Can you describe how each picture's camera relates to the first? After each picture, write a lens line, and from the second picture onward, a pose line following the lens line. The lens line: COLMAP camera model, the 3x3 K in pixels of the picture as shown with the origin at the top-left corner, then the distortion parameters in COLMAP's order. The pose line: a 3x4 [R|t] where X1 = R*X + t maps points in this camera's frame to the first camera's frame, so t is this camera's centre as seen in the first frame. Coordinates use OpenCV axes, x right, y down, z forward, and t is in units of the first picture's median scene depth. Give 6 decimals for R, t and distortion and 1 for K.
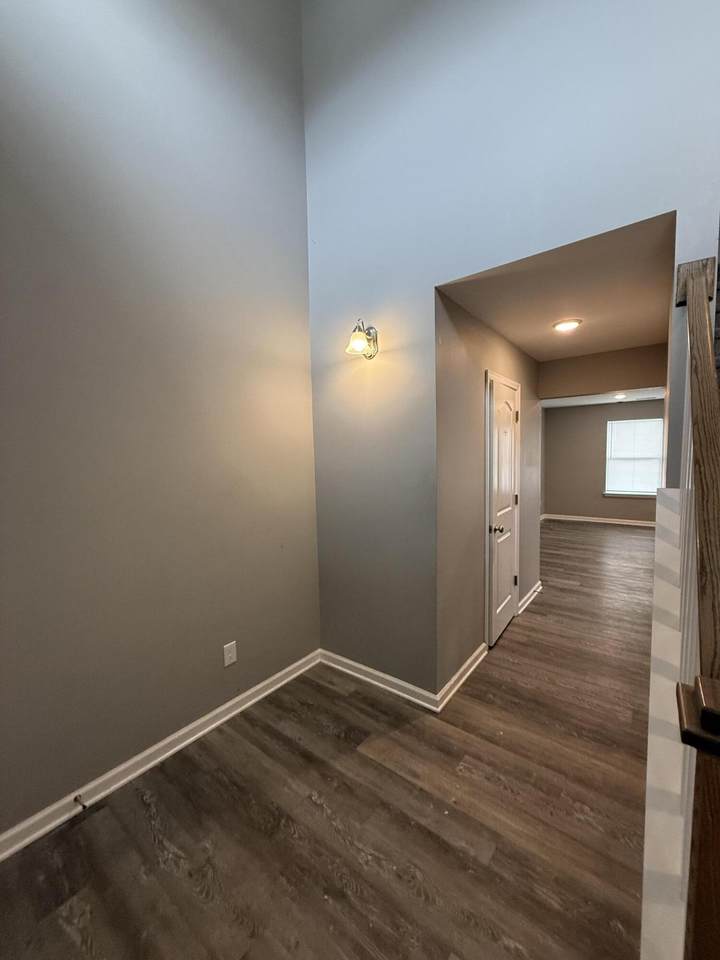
lens RADIAL K [[385.6, 0, 356.1], [0, 385.6, 476.6], [0, 0, 1]] dist [0.000494, 0.001081]
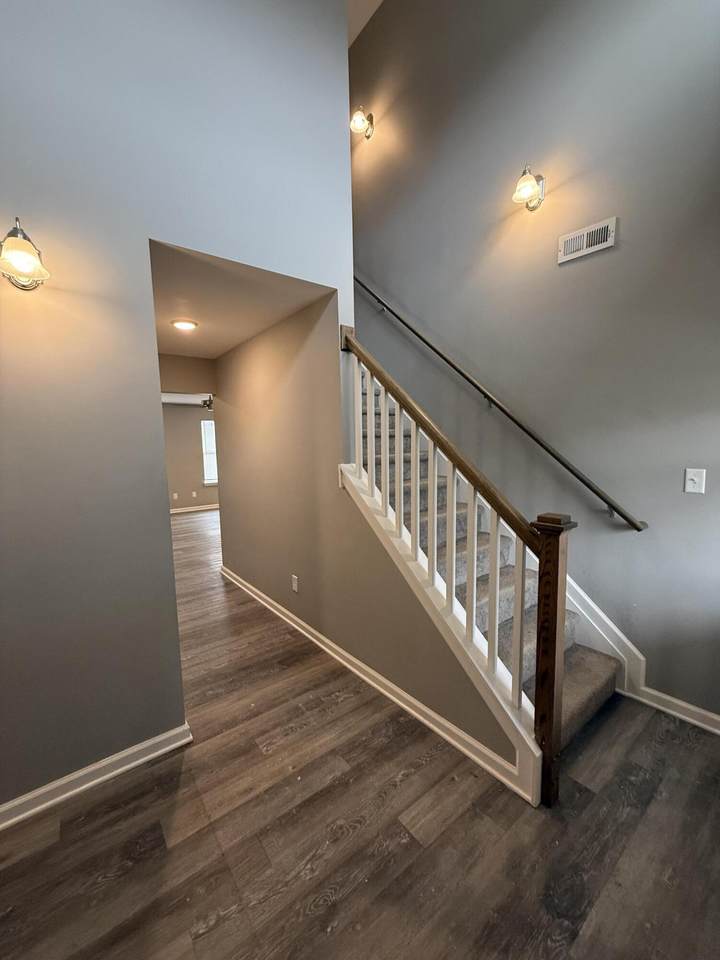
lens RADIAL K [[385.6, 0, 356.5], [0, 385.6, 485.9], [0, 0, 1]] dist [0.000494, 0.001081]
pose [[0.242736, -0.099449, 0.964982, -0.621402], [0.078798, 0.993466, 0.082563, -0.012126], [-0.966887, 0.055998, 0.248986, 0.485813]]
